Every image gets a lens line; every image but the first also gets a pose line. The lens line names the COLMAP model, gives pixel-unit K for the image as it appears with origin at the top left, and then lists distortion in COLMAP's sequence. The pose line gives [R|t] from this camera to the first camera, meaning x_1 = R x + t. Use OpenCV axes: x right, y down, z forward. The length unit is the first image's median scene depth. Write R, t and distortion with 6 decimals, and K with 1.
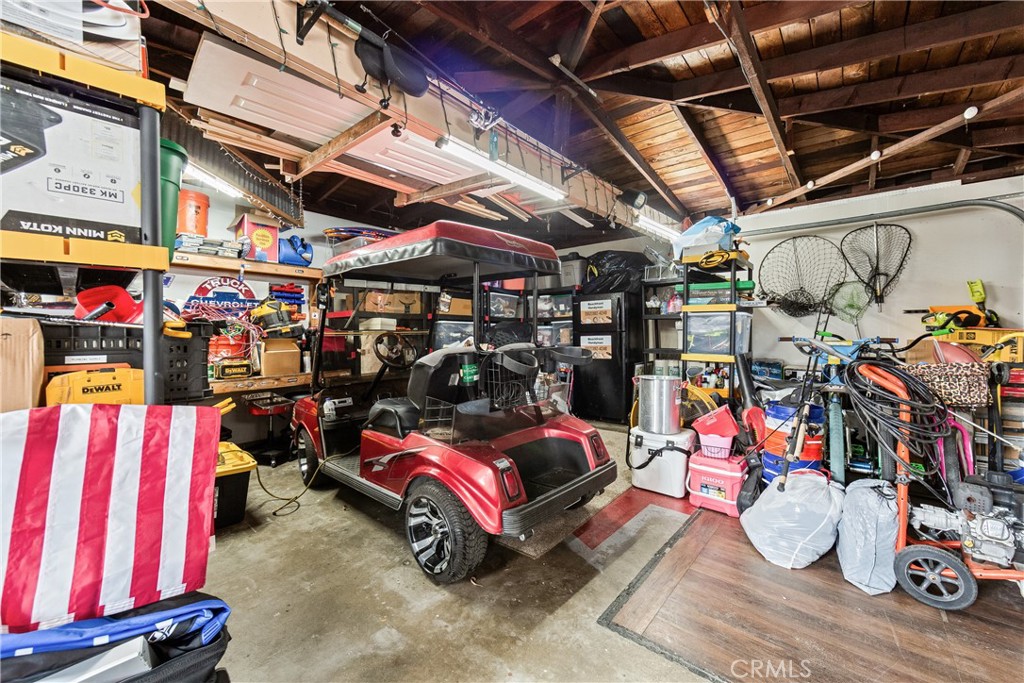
lens RADIAL K [[407.1, 0, 510.2], [0, 407.1, 336.6], [0, 0, 1]] dist [-0.005537, -0.000213]
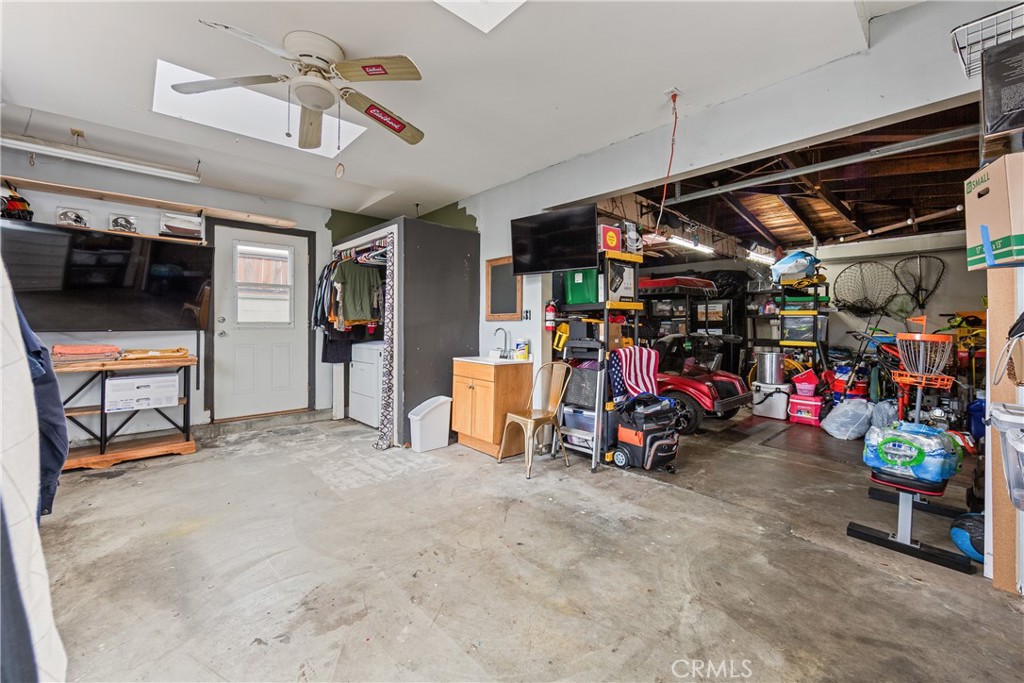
lens RADIAL K [[411.7, 0, 512.3], [0, 411.7, 326.0], [0, 0, 1]] dist [-0.000808, -0.000096]
pose [[0.992364, 0.008006, -0.123084, -0.419672], [-0.008891, 0.999938, -0.006647, 0.003625], [0.123023, 0.007691, 0.992374, -0.727333]]
